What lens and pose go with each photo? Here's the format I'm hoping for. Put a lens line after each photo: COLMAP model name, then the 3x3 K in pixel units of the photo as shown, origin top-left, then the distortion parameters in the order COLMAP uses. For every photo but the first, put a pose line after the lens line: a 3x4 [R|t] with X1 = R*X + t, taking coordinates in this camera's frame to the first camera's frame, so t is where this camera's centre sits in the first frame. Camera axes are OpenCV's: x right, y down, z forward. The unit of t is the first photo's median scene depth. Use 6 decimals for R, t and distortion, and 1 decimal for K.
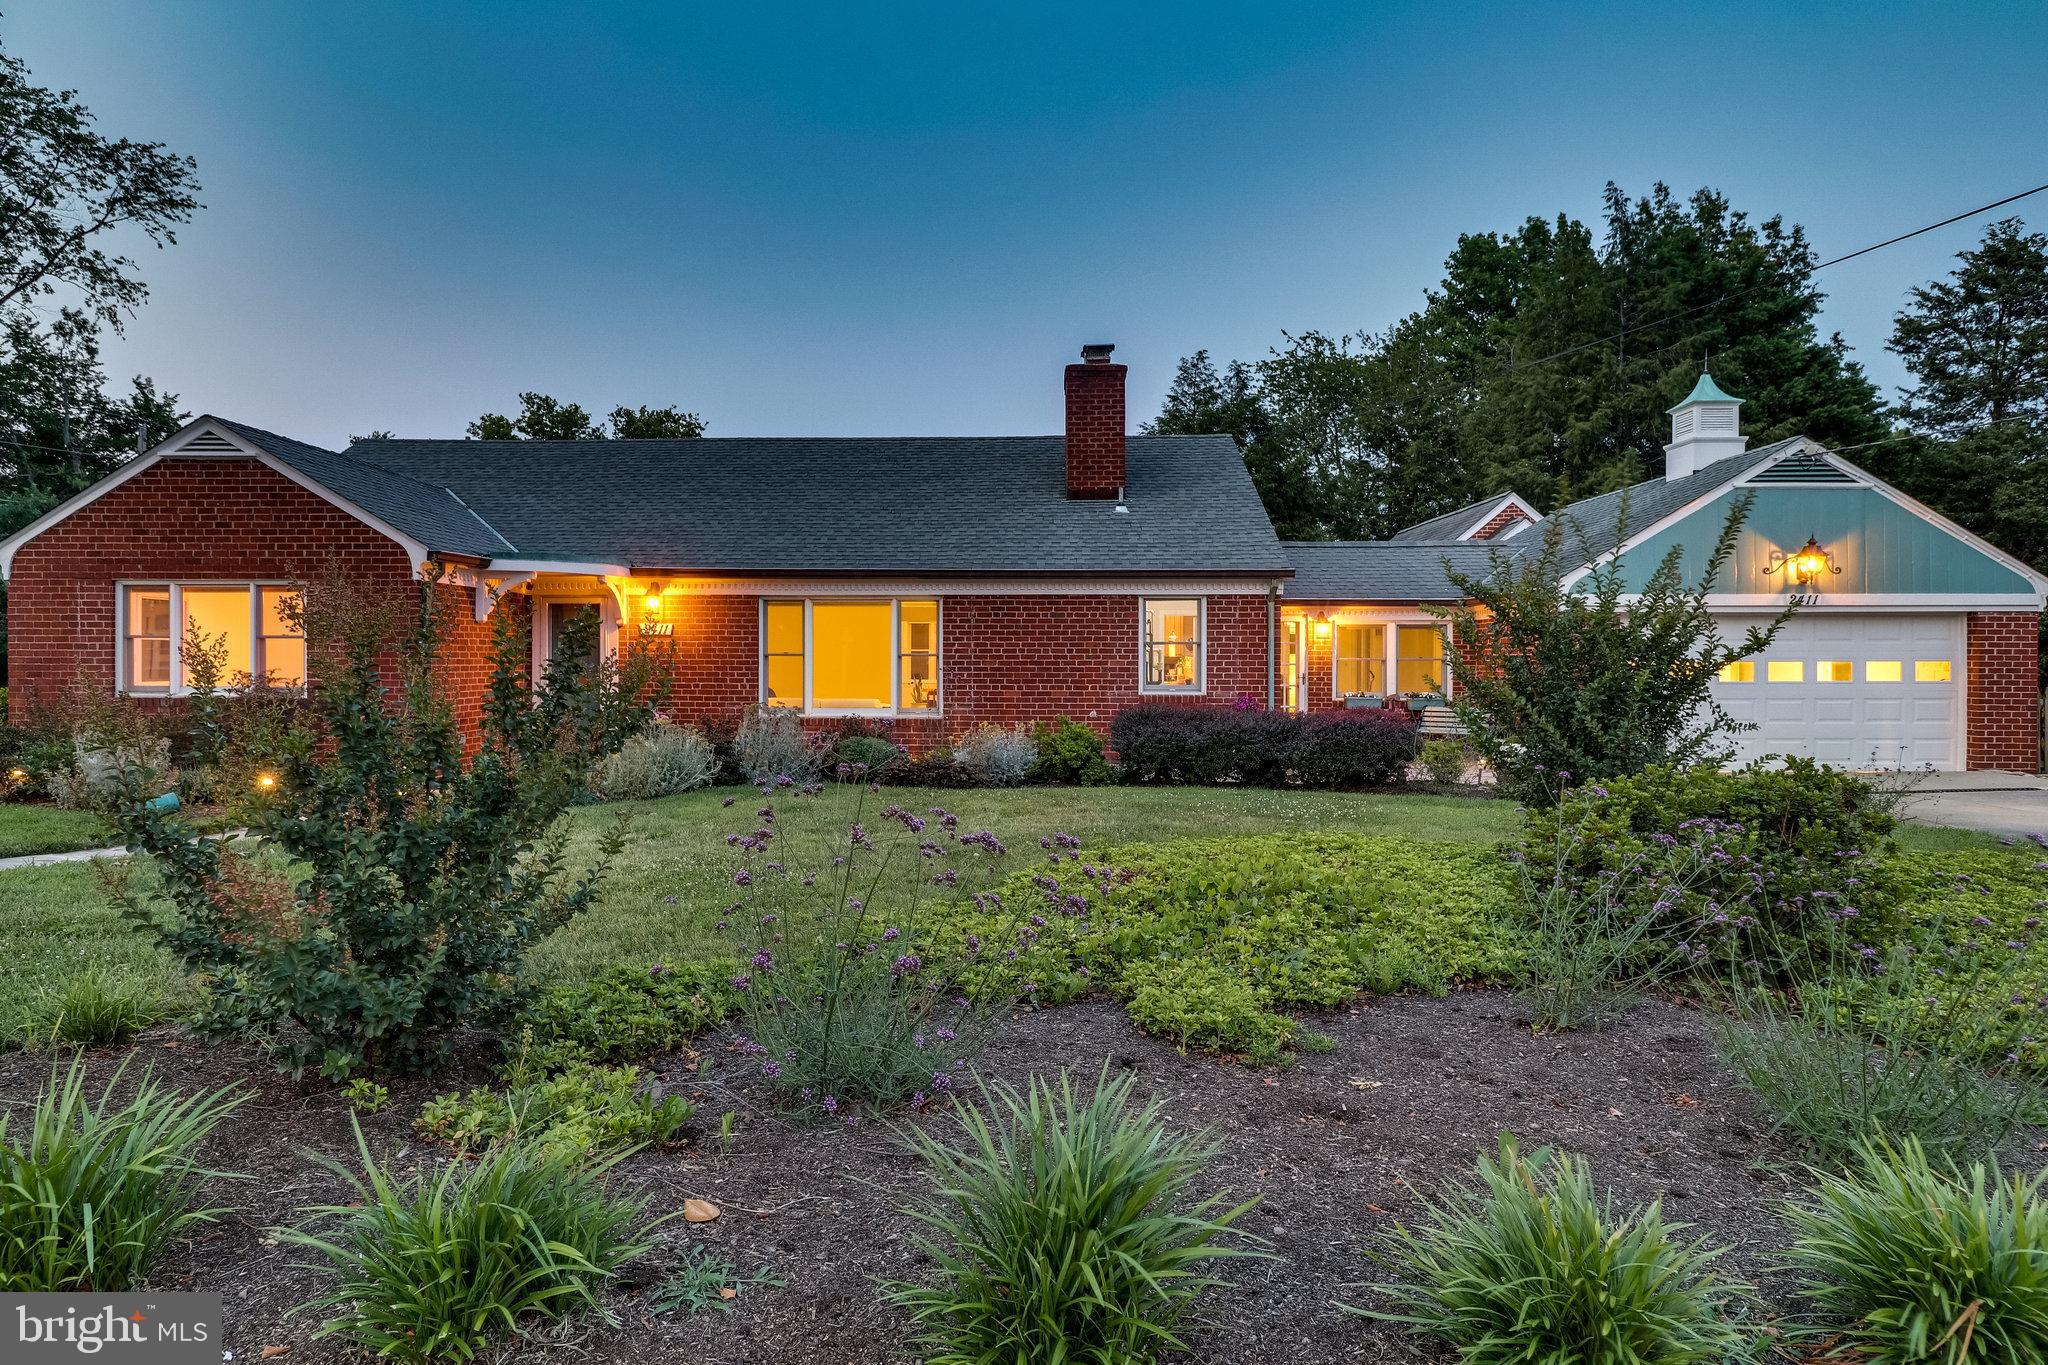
lens RADIAL K [[1123.2, 0, 981.4], [0, 1123.2, 666.9], [0, 0, 1]] dist [0.007343, -0.013756]
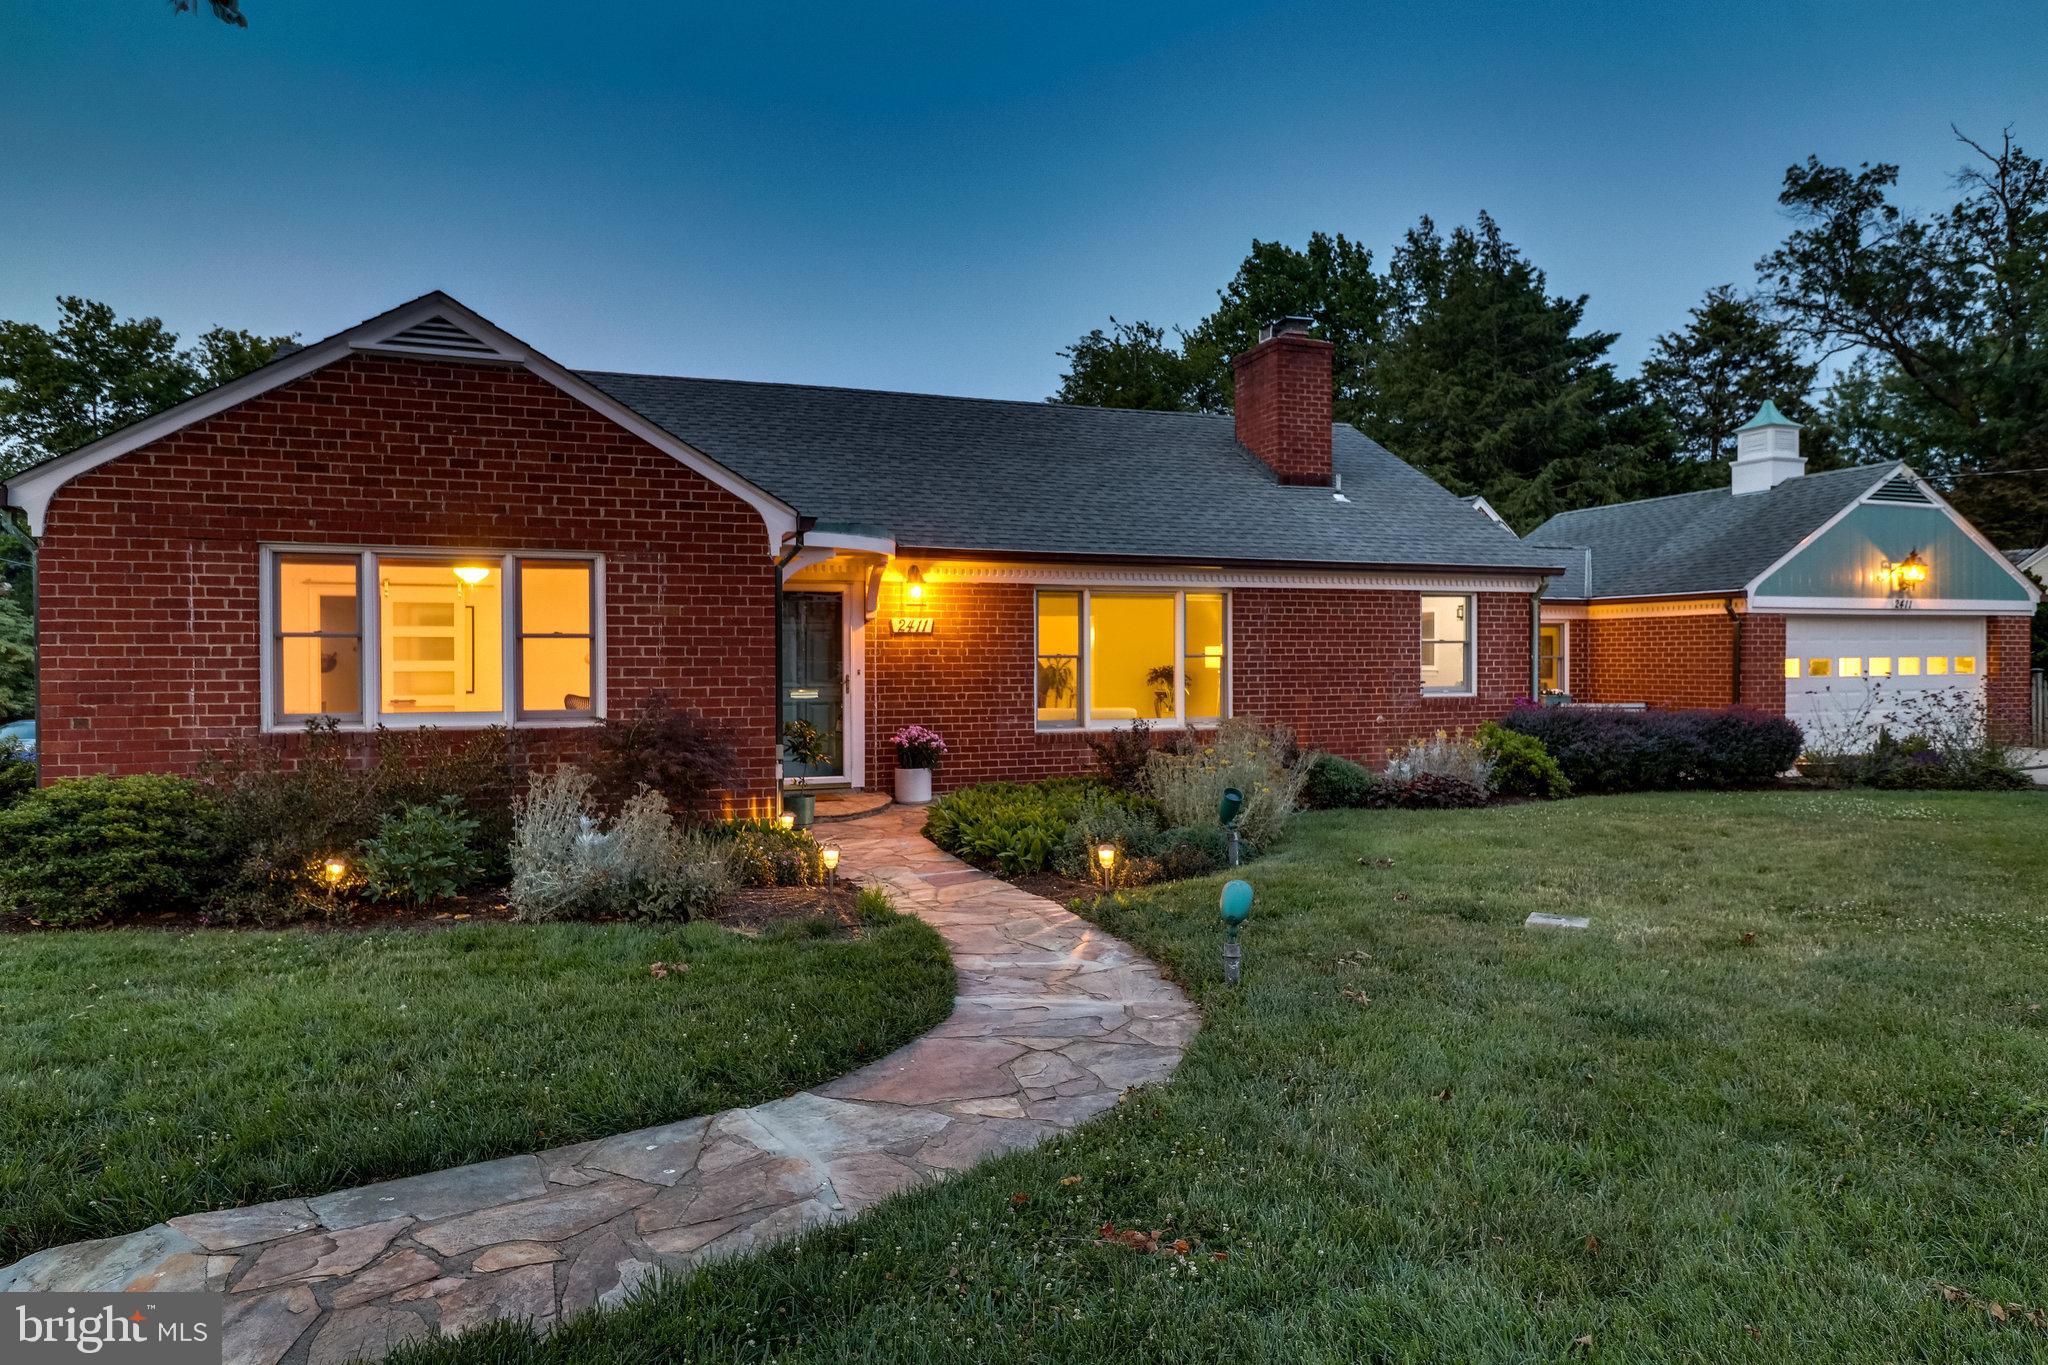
lens RADIAL K [[1193.9, 0, 1027.1], [0, 1193.9, 667.4], [0, 0, 1]] dist [0.009978, -0.013289]
pose [[0.924983, -0.009342, 0.379893, -0.561368], [0.007870, 0.999954, 0.005430, -0.008300], [-0.379926, -0.002033, 0.925015, 0.206784]]
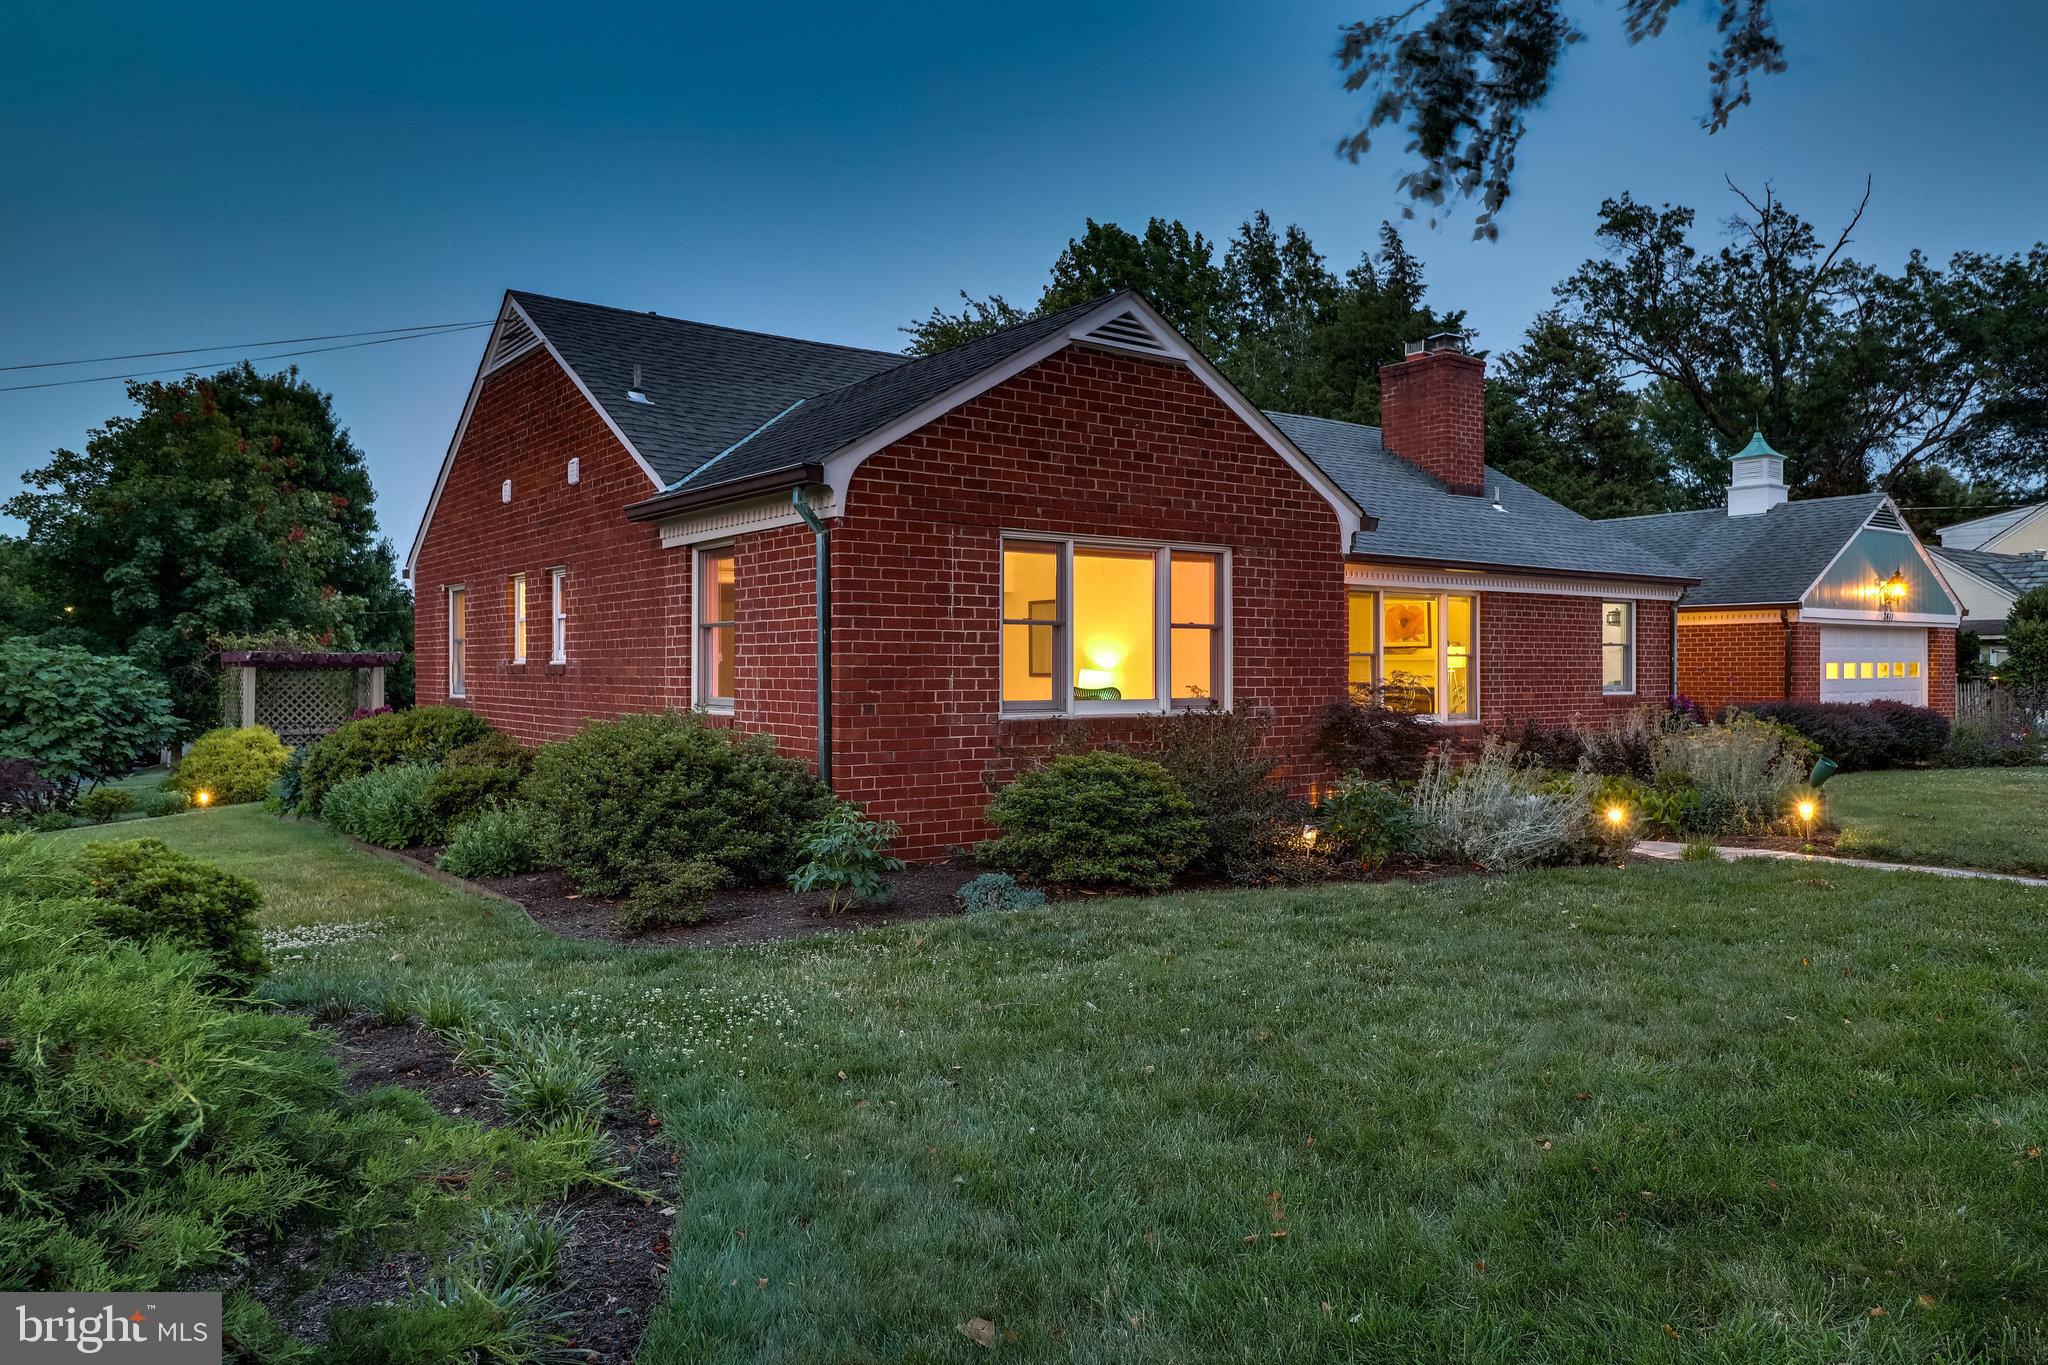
lens RADIAL K [[1384.3, 0, 1017.7], [0, 1384.3, 675.6], [0, 0, 1]] dist [0.001032, -0.002555]
pose [[0.782012, -0.006299, 0.623231, -1.097016], [0.006101, 0.999978, 0.002451, 0.000801], [-0.623233, 0.001886, 0.782034, 0.356255]]
